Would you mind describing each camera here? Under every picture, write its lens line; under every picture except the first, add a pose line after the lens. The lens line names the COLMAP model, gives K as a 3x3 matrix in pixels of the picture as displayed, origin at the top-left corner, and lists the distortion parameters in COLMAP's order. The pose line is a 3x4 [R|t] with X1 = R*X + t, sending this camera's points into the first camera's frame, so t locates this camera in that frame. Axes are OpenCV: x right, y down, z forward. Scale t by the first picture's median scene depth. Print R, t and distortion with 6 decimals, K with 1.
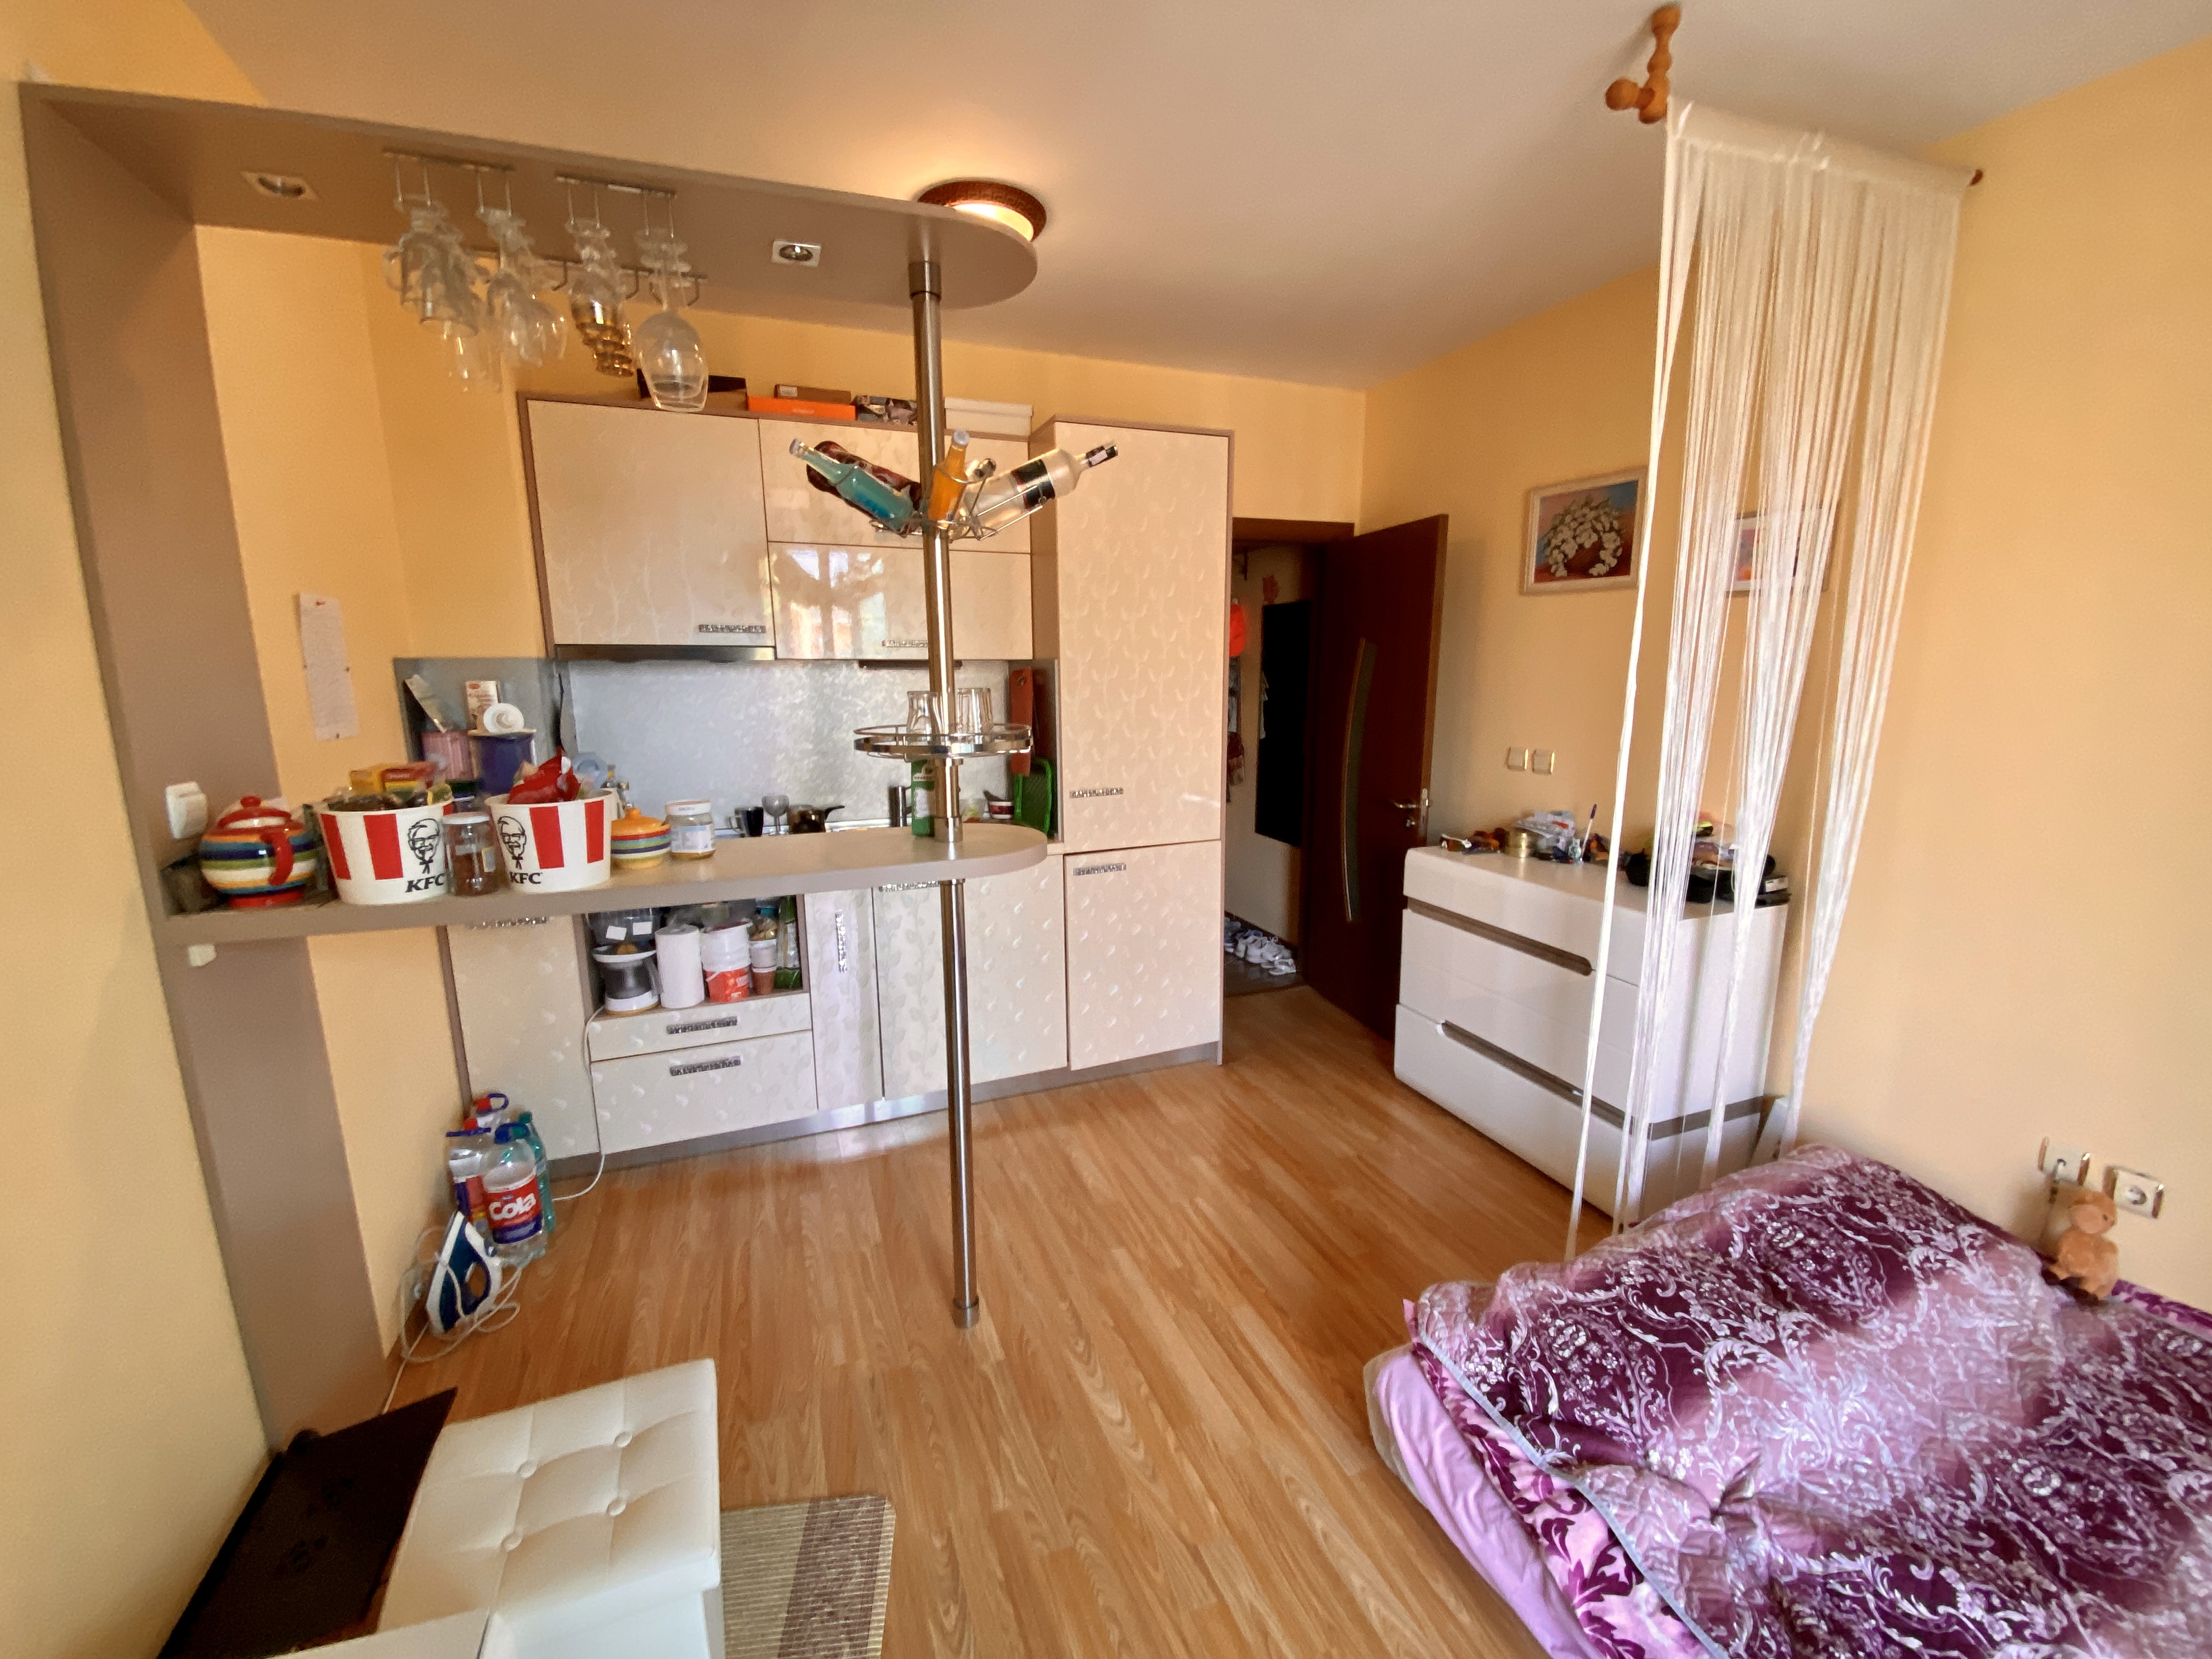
lens RADIAL K [[901.0, 0, 1105.4], [0, 901.0, 838.9], [0, 0, 1]] dist [0.016479, -0.018484]
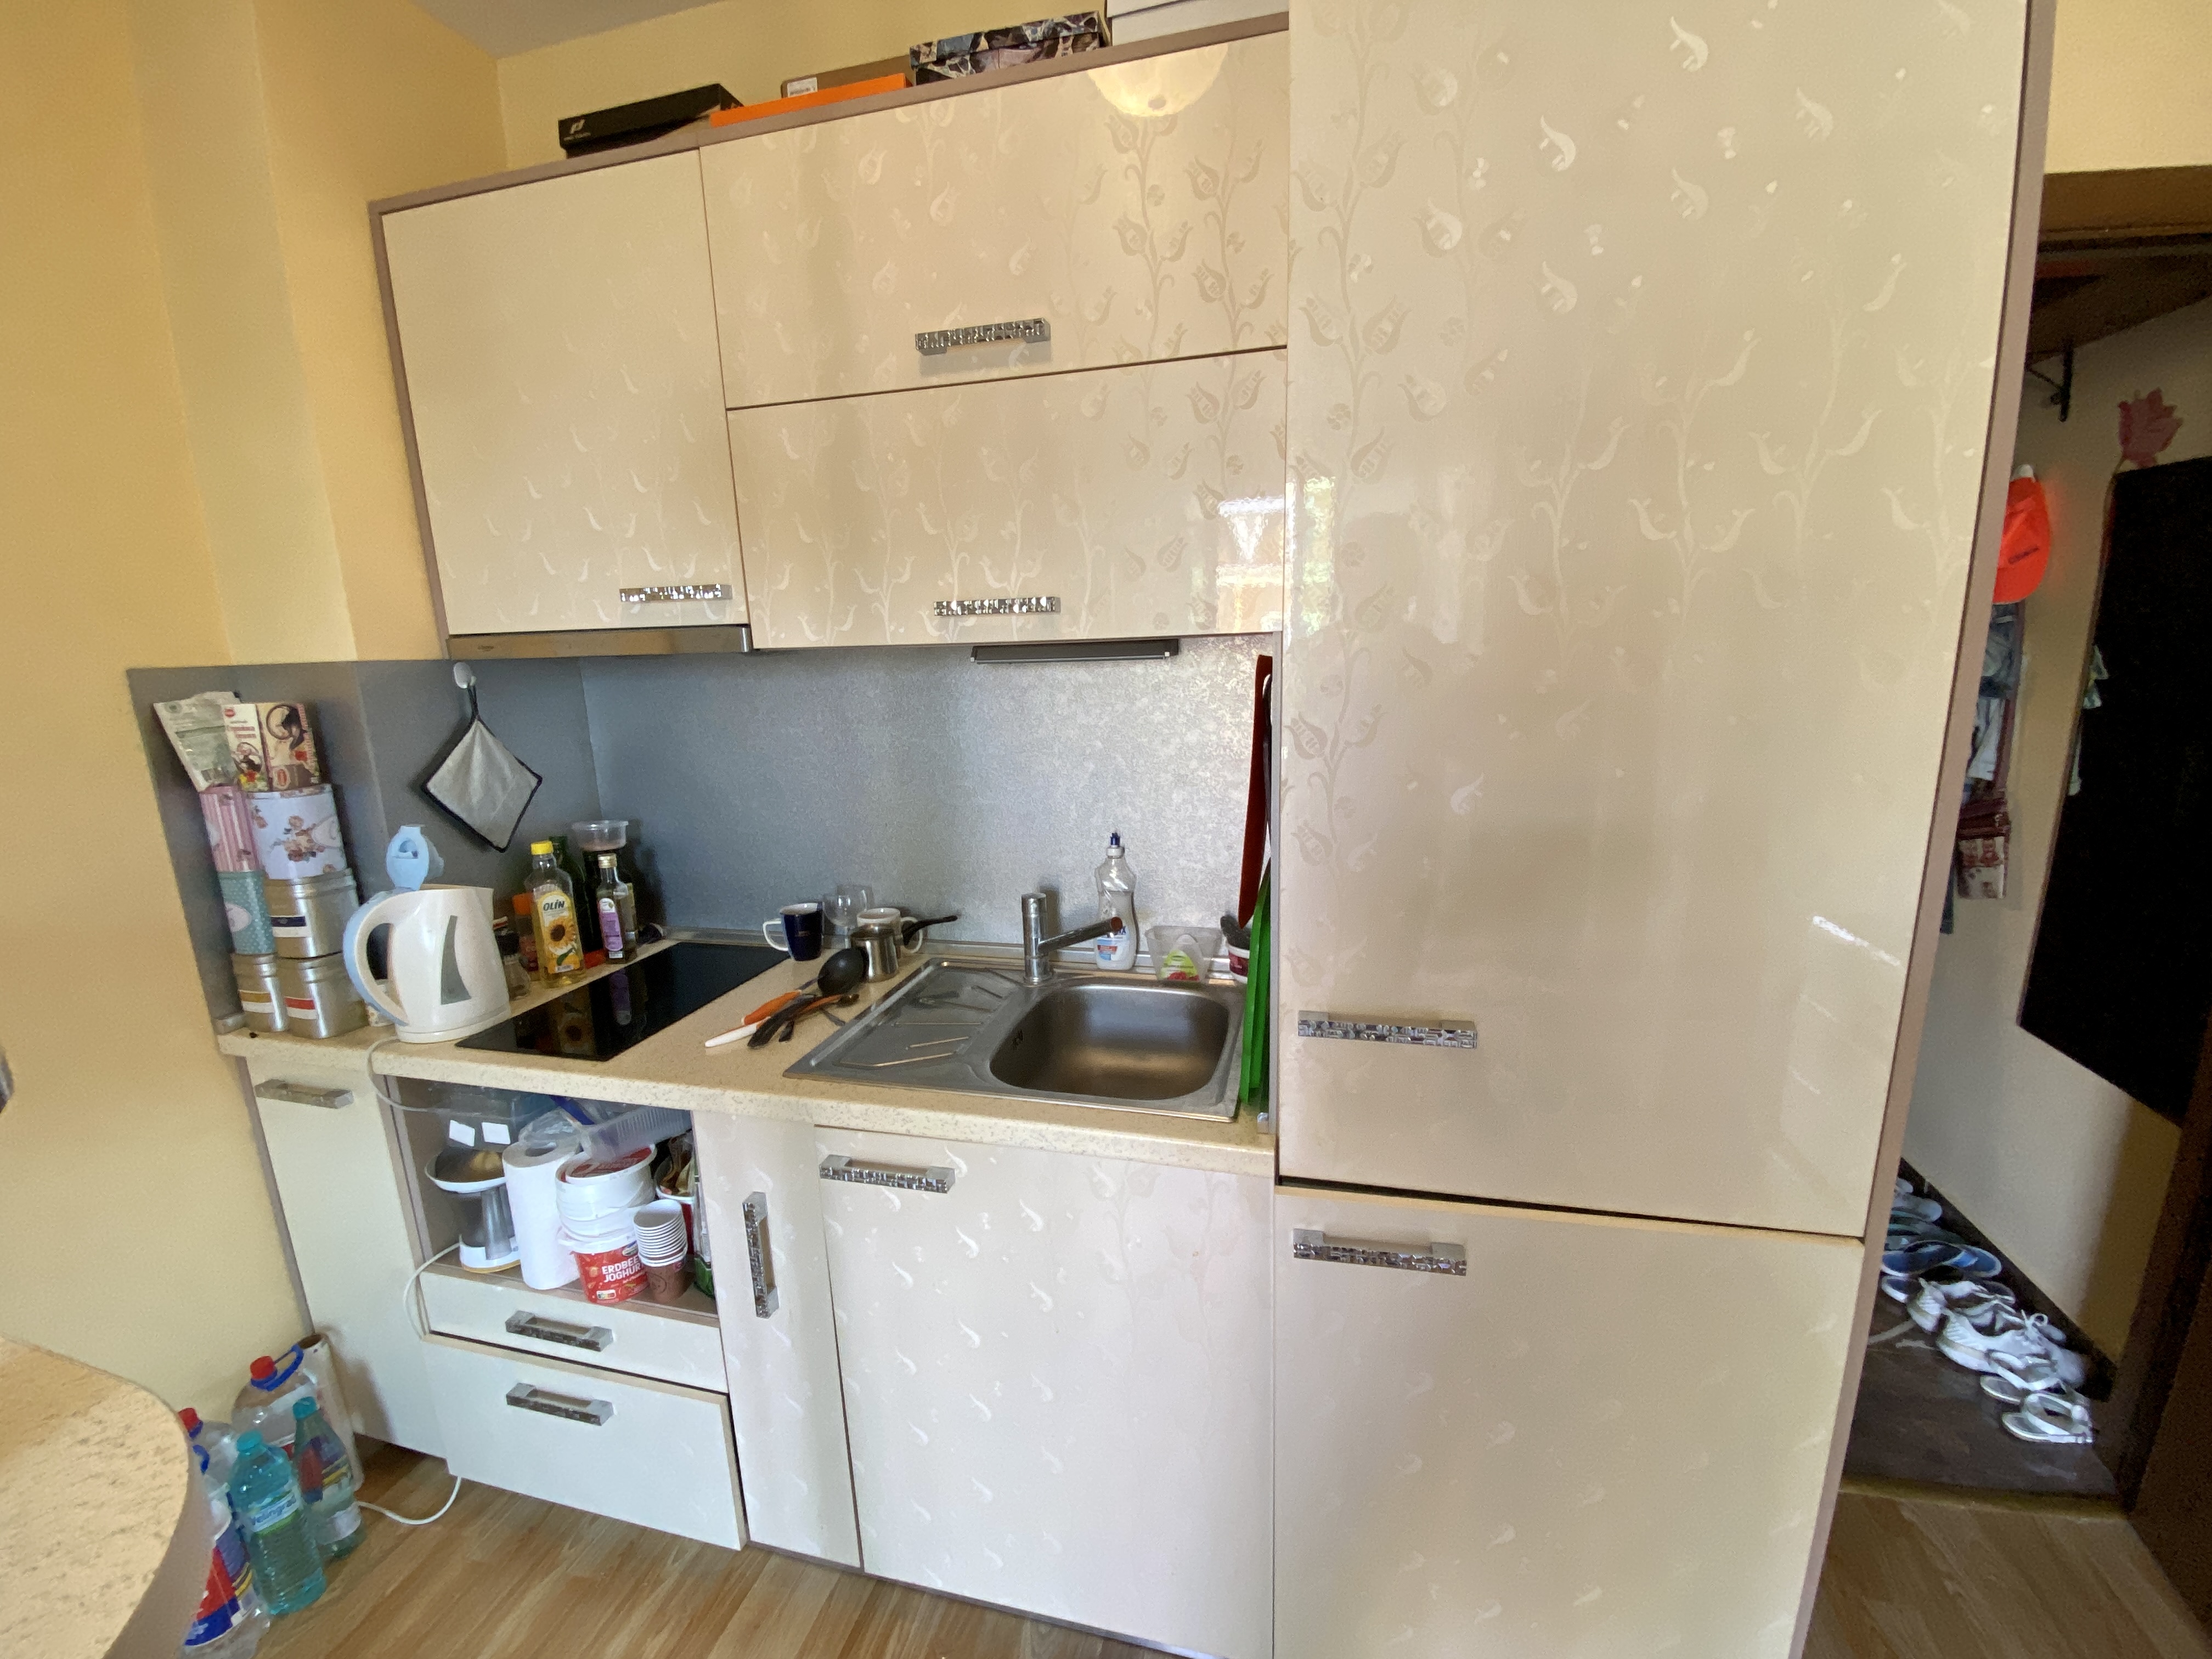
lens RADIAL K [[901.0, 0, 1115.5], [0, 901.0, 841.7], [0, 0, 1]] dist [0.016479, -0.018484]
pose [[0.807495, 0.104122, -0.580613, 0.164957], [-0.084192, 0.994564, 0.061265, -0.221114], [0.583836, -0.000588, 0.811872, 1.113860]]
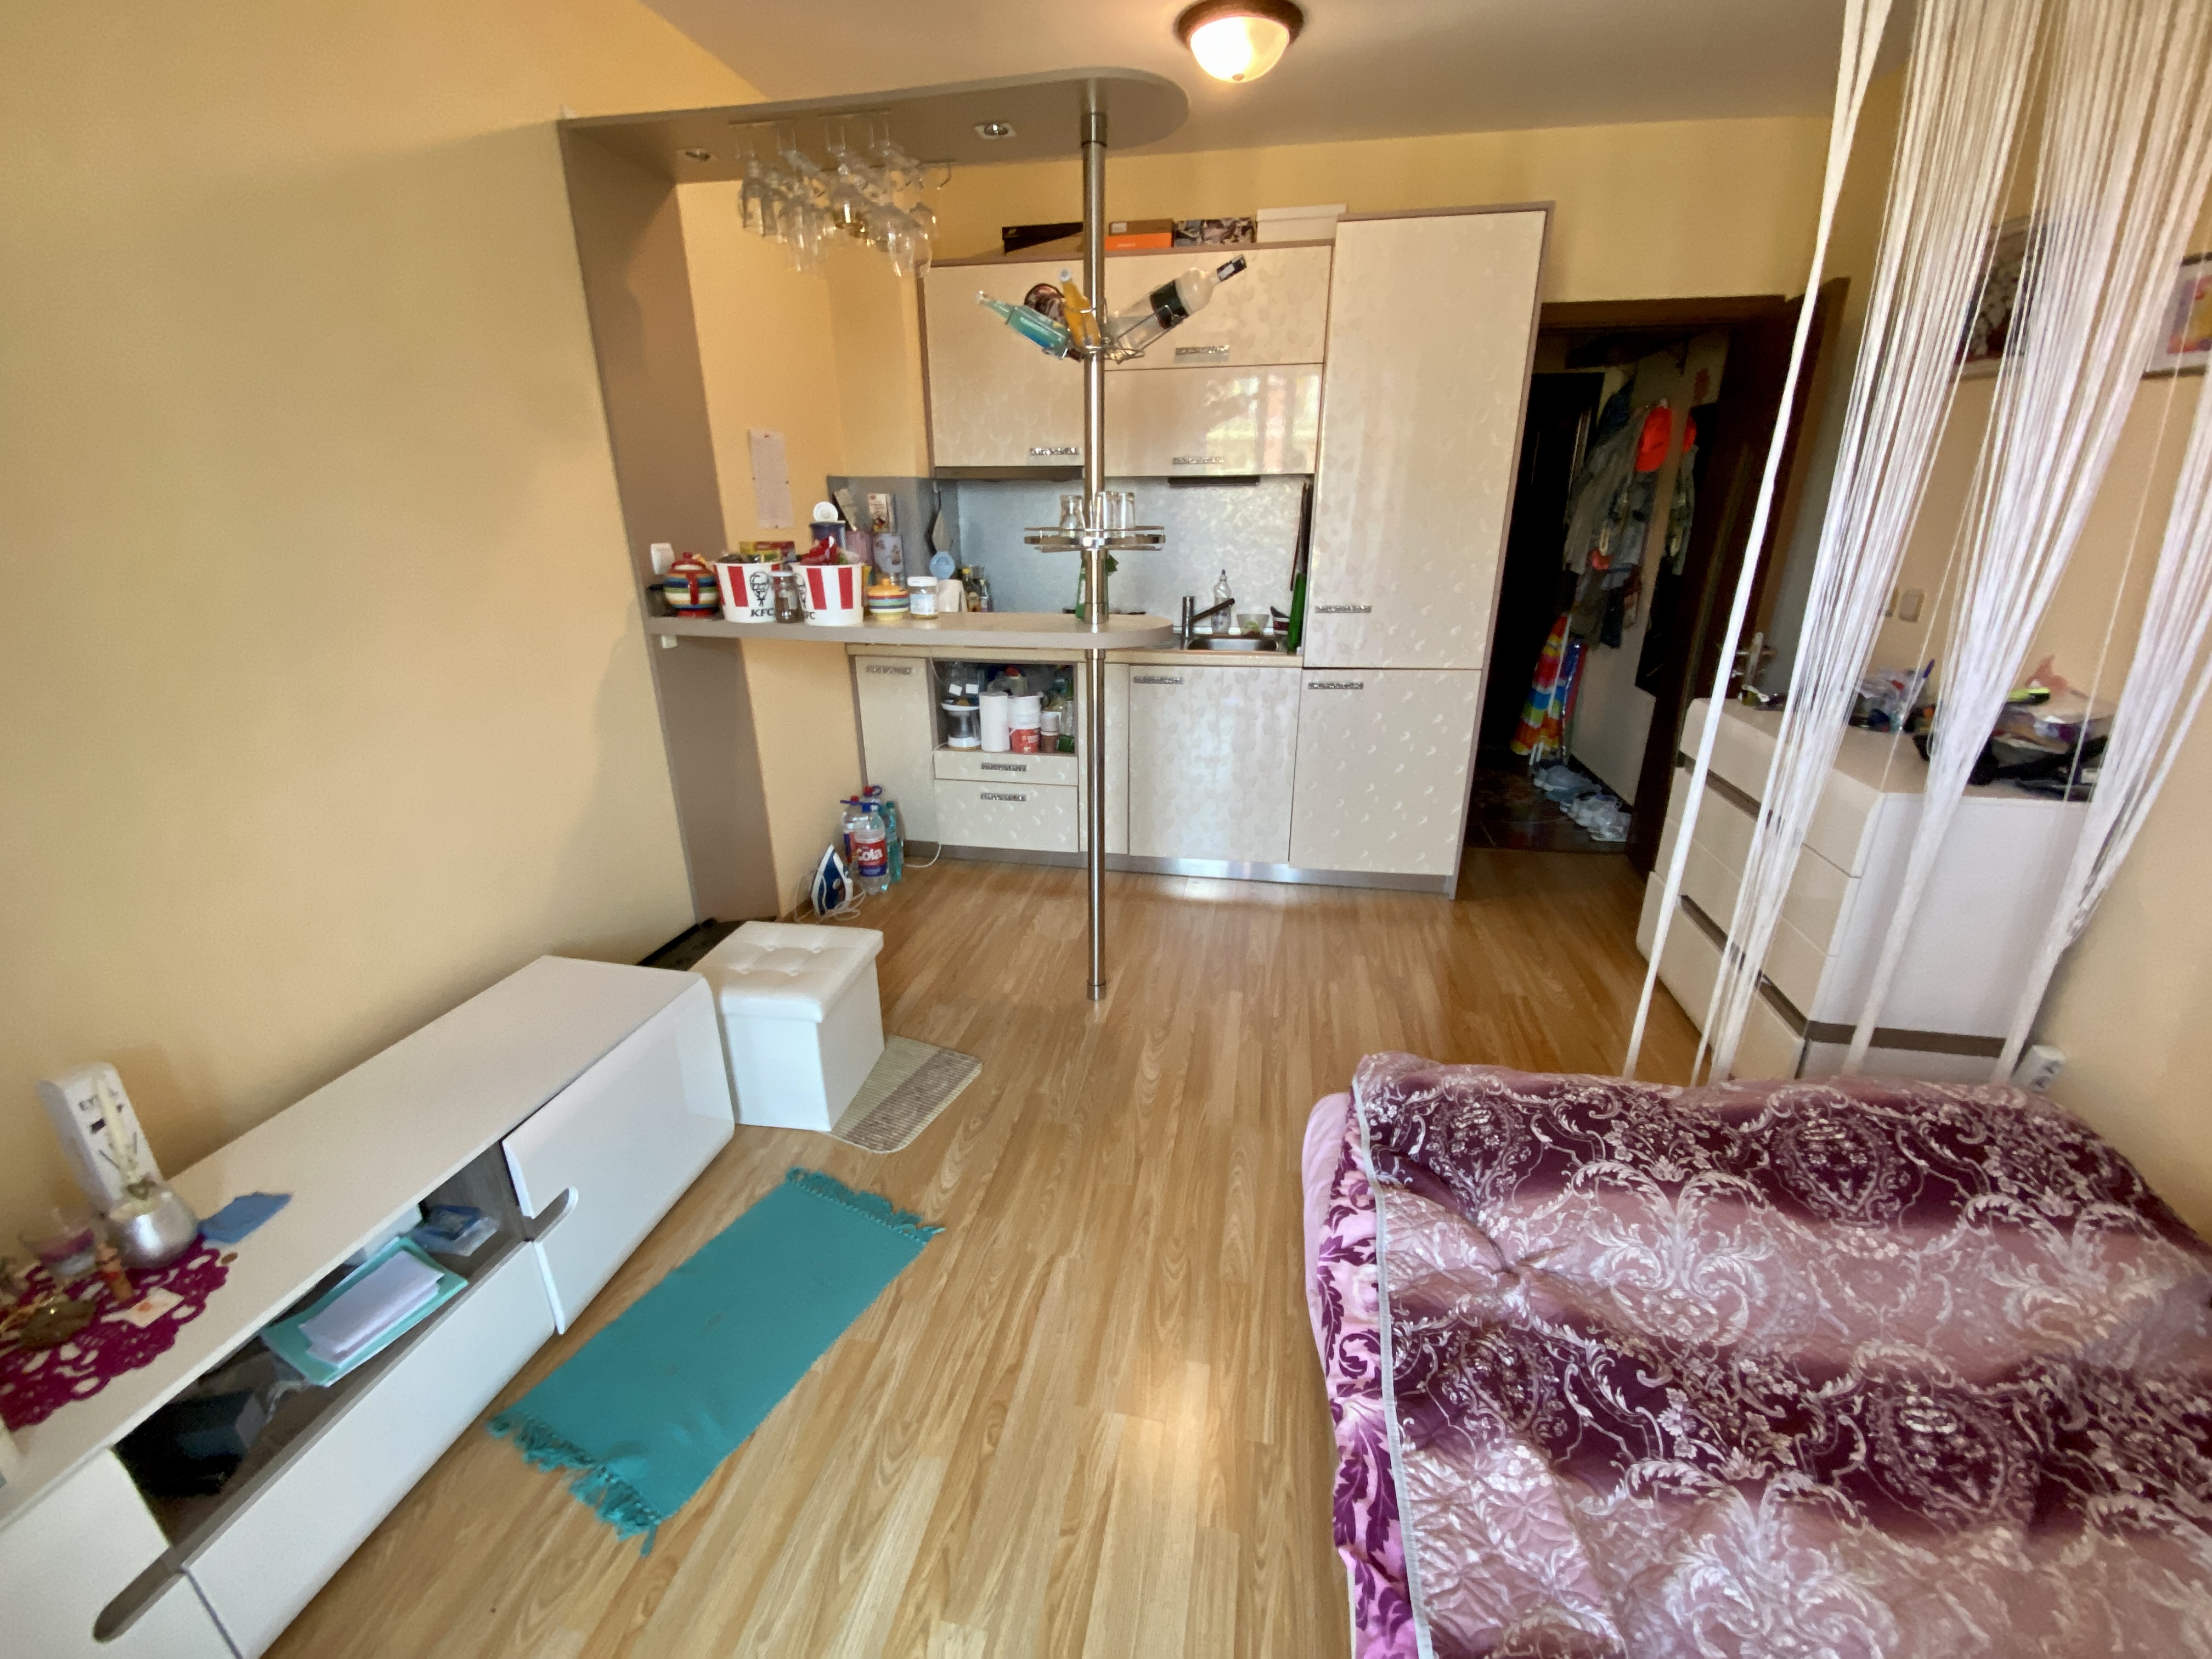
lens RADIAL K [[901.0, 0, 1099.1], [0, 901.0, 844.8], [0, 0, 1]] dist [0.016479, -0.018484]
pose [[0.844220, 0.190627, -0.500953, 0.543951], [-0.101191, 0.974496, 0.200293, 0.055371], [0.526358, -0.118400, 0.841979, -0.098097]]
